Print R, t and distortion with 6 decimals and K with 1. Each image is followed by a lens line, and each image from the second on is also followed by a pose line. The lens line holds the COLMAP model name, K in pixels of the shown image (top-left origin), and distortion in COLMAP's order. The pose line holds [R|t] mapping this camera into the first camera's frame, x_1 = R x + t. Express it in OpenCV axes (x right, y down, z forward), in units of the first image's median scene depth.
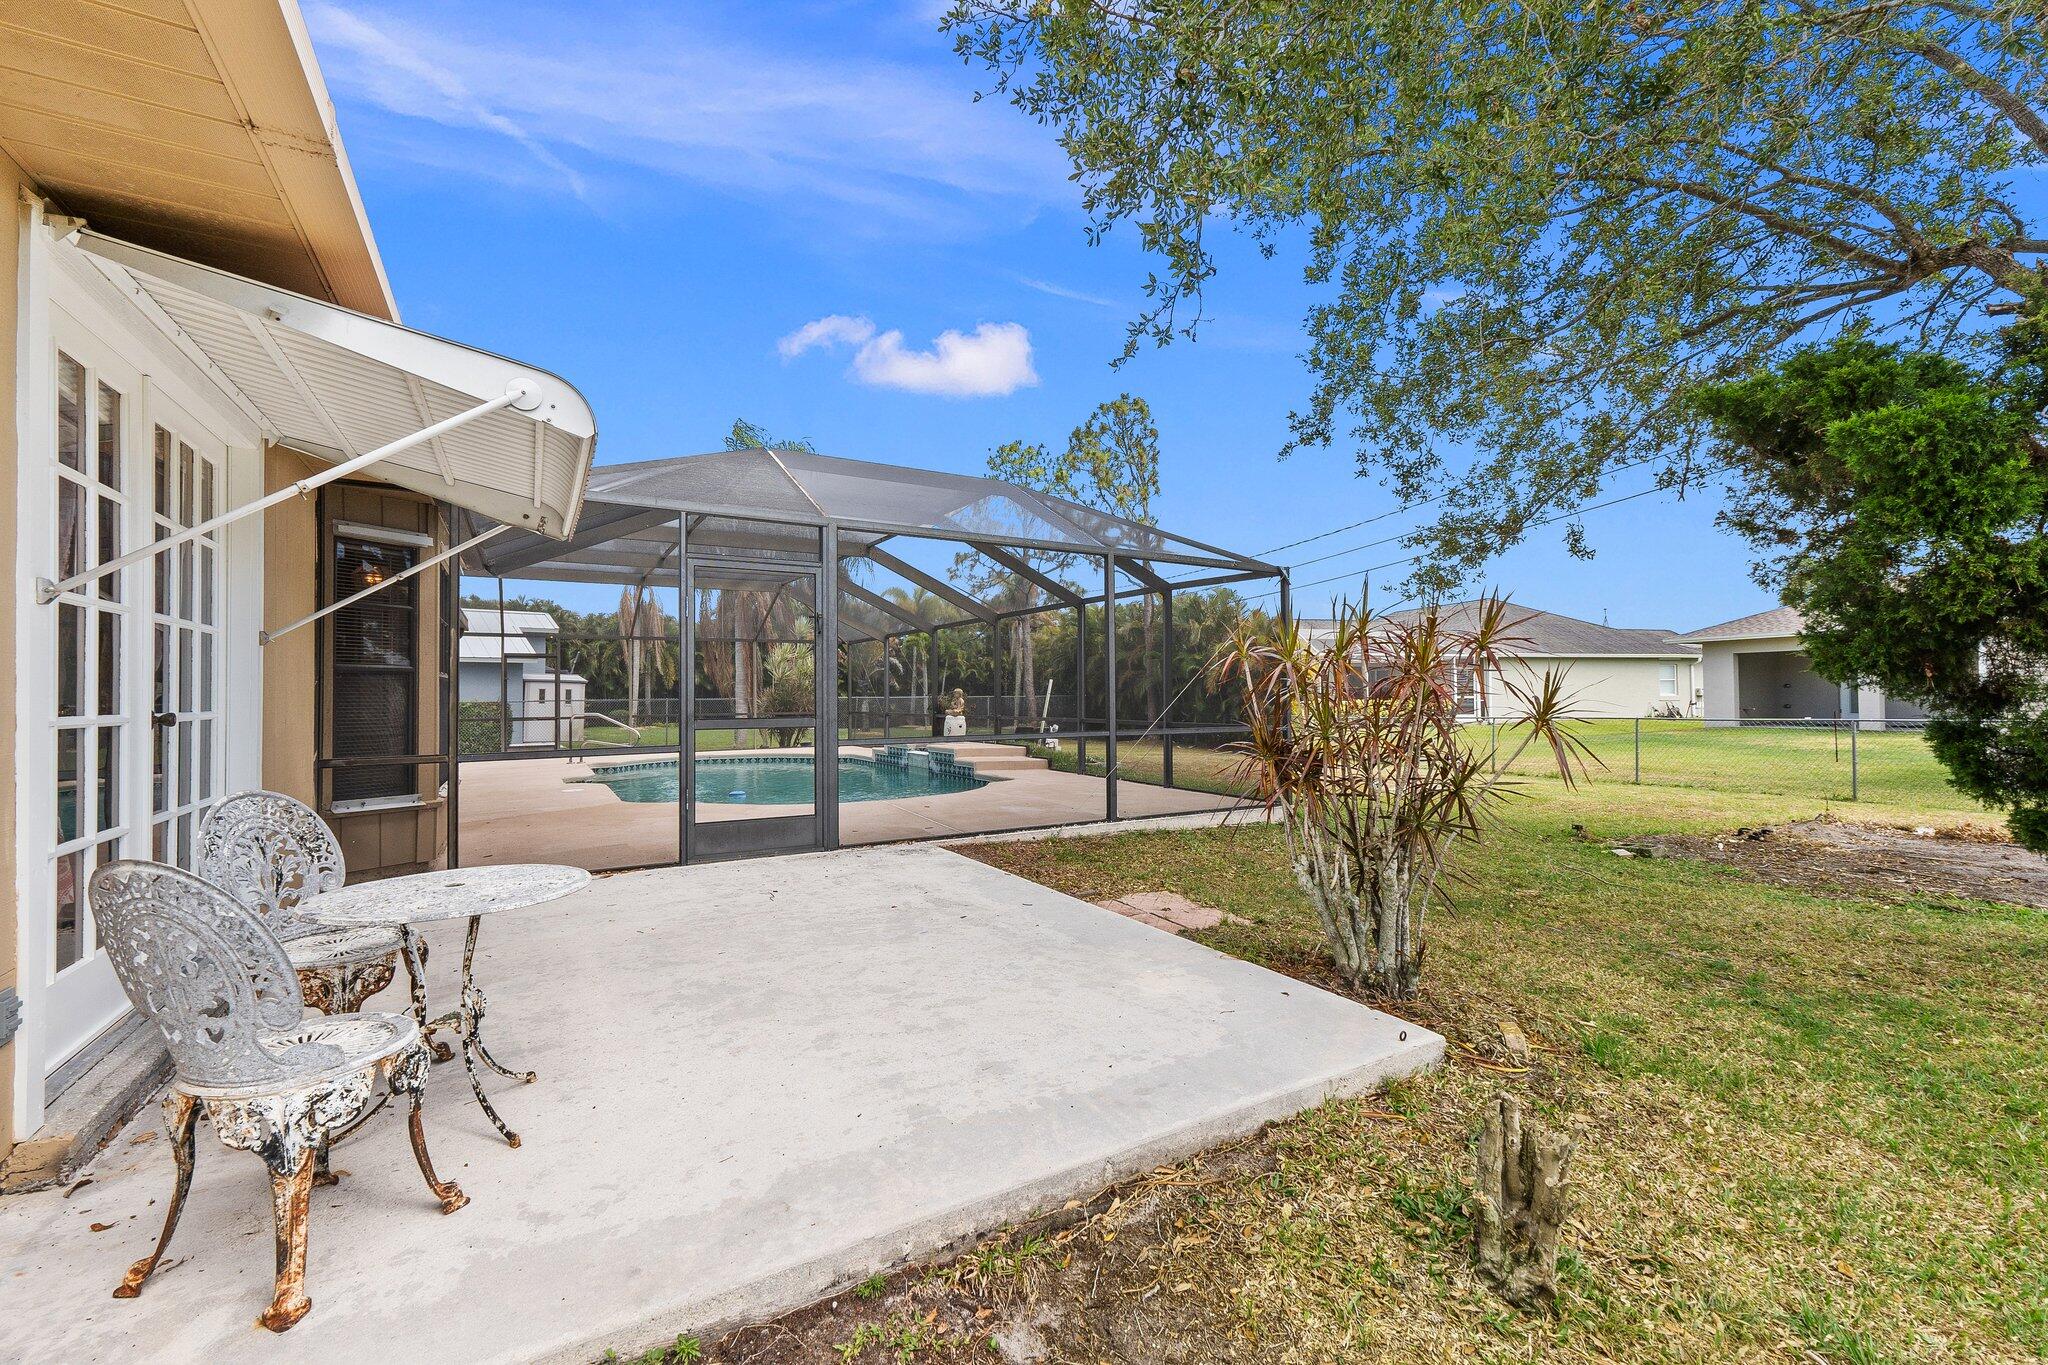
lens RADIAL K [[881.7, 0, 1028.9], [0, 881.7, 682.1], [0, 0, 1]] dist [0.000688, 0.000234]
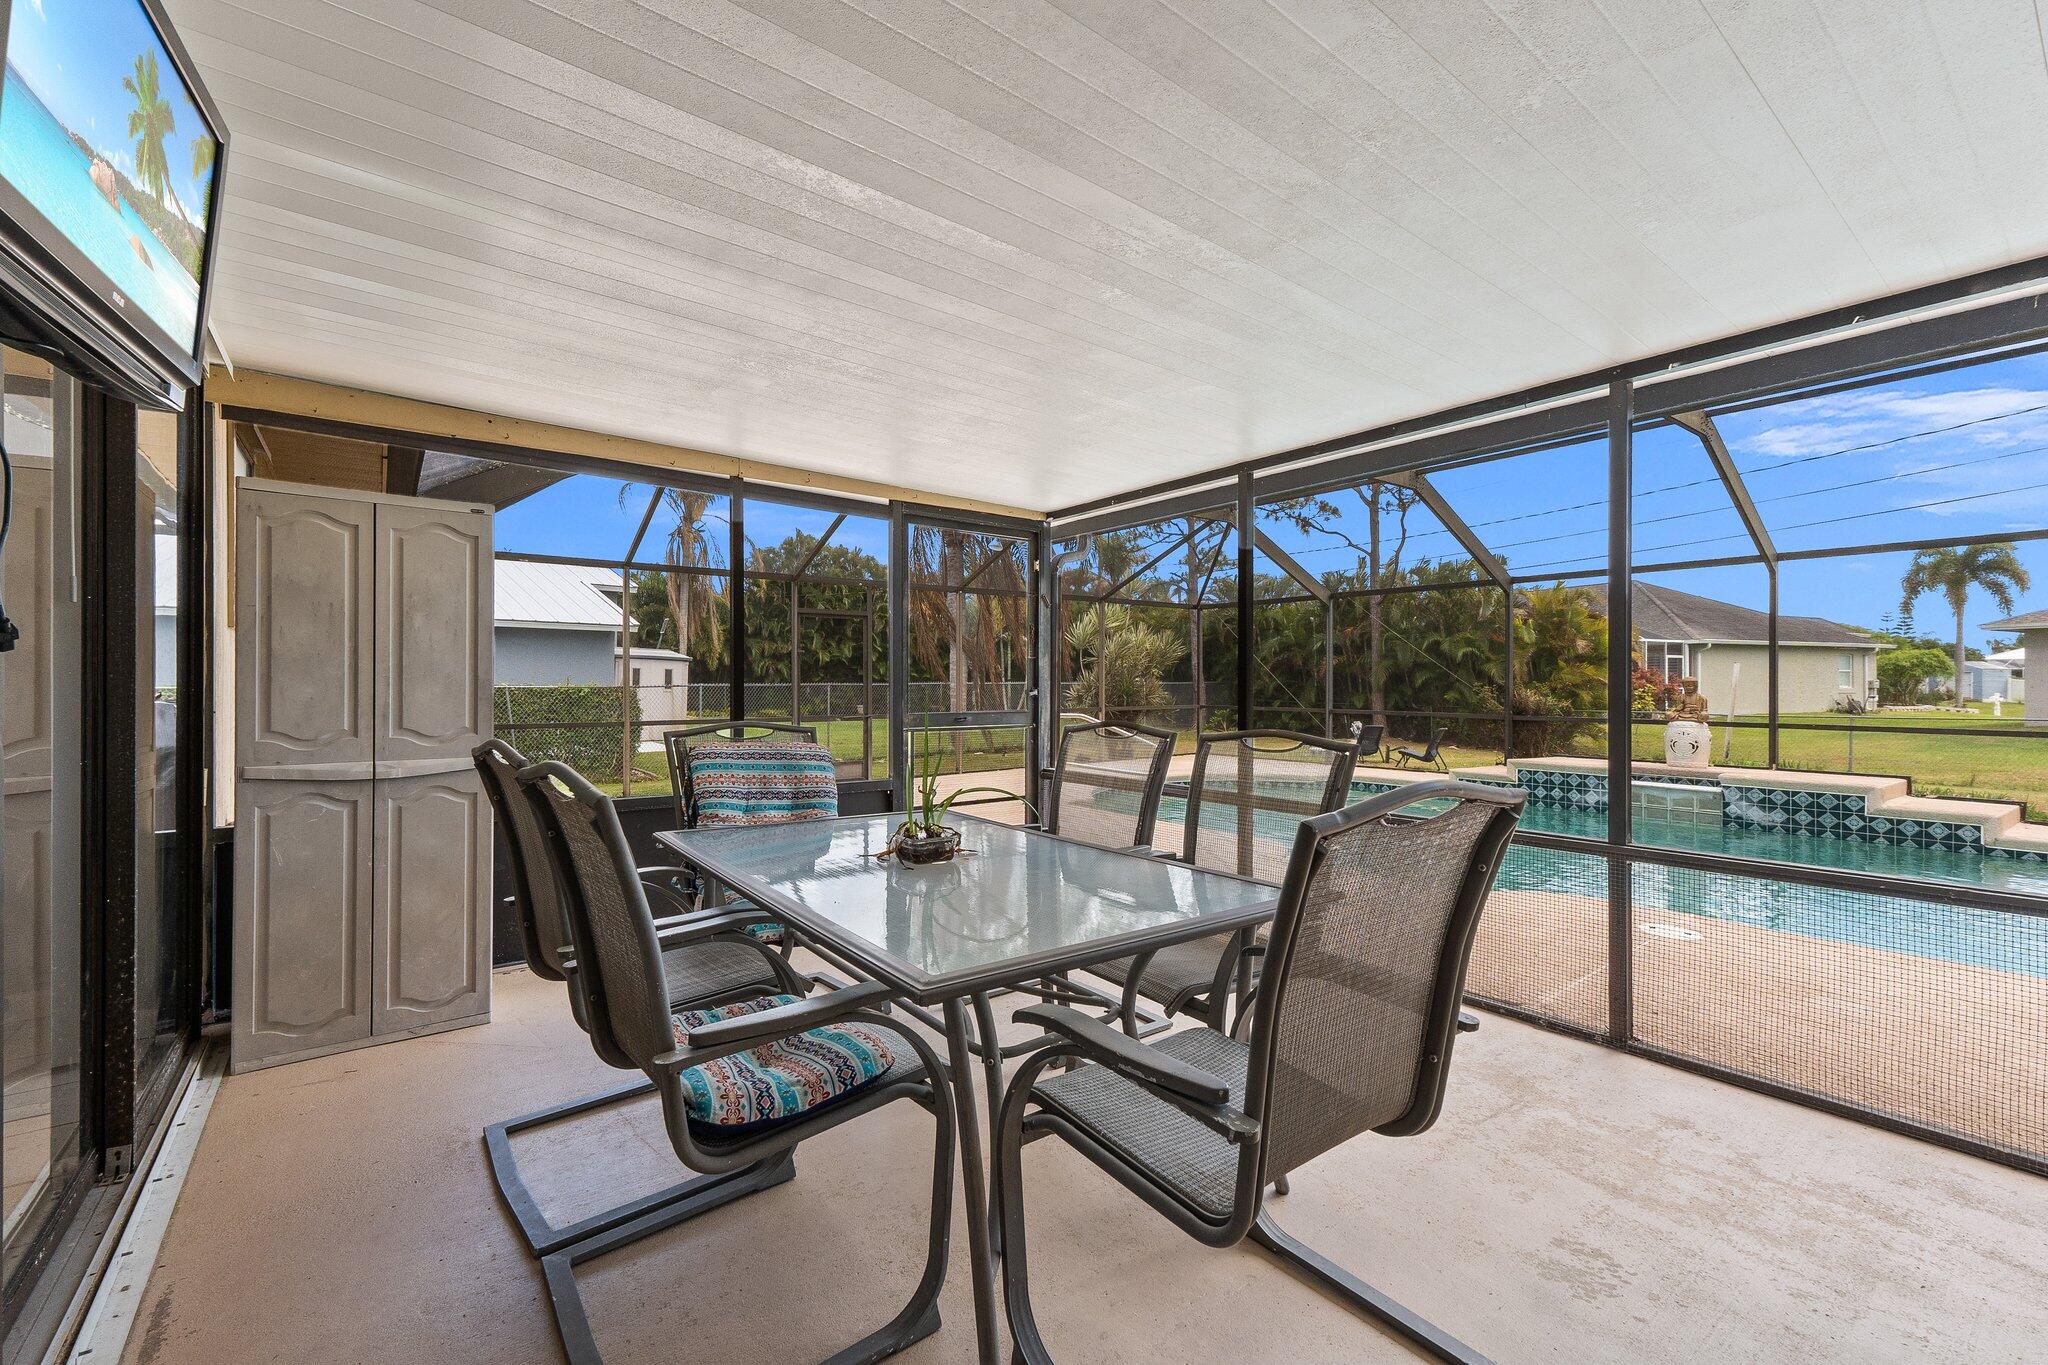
lens RADIAL K [[862.1, 0, 1027.9], [0, 862.1, 686.6], [0, 0, 1]] dist [0.006759, 0.000004]
pose [[0.991023, 0.007959, 0.133457, -0.285502], [-0.010961, 0.999703, 0.021776, 0.003240], [-0.133244, -0.023043, 0.990815, 0.226638]]
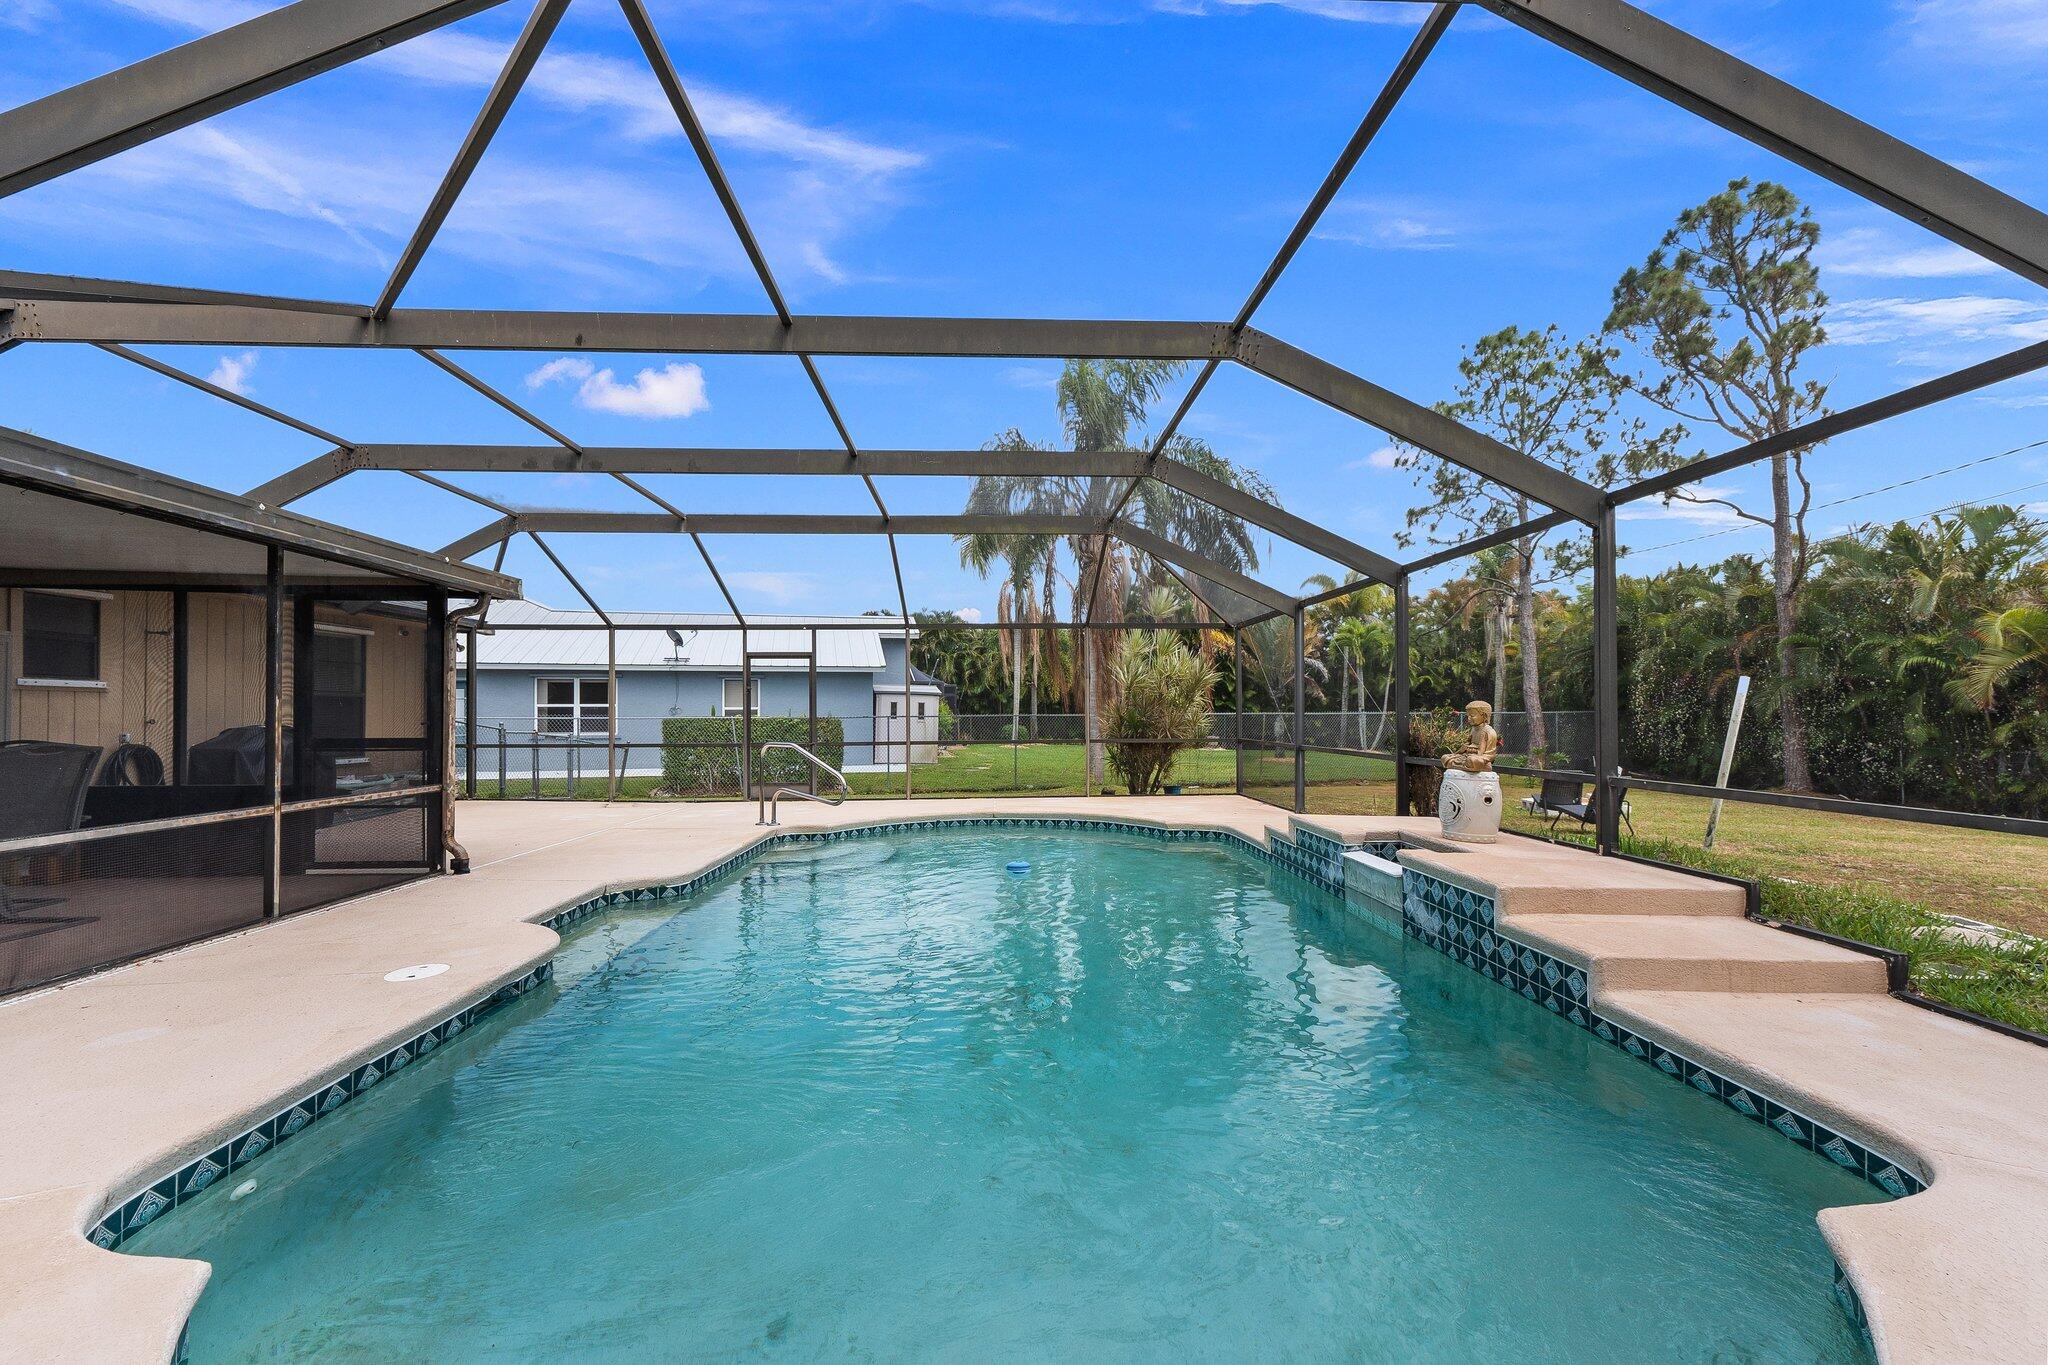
lens RADIAL K [[862.1, 0, 1027.9], [0, 862.1, 686.6], [0, 0, 1]] dist [0.006759, 0.000004]
pose [[0.887438, -0.008617, -0.460847, -0.038232], [0.003817, 0.999928, -0.011346, 0.002182], [0.460911, 0.008310, 0.887407, 0.268172]]
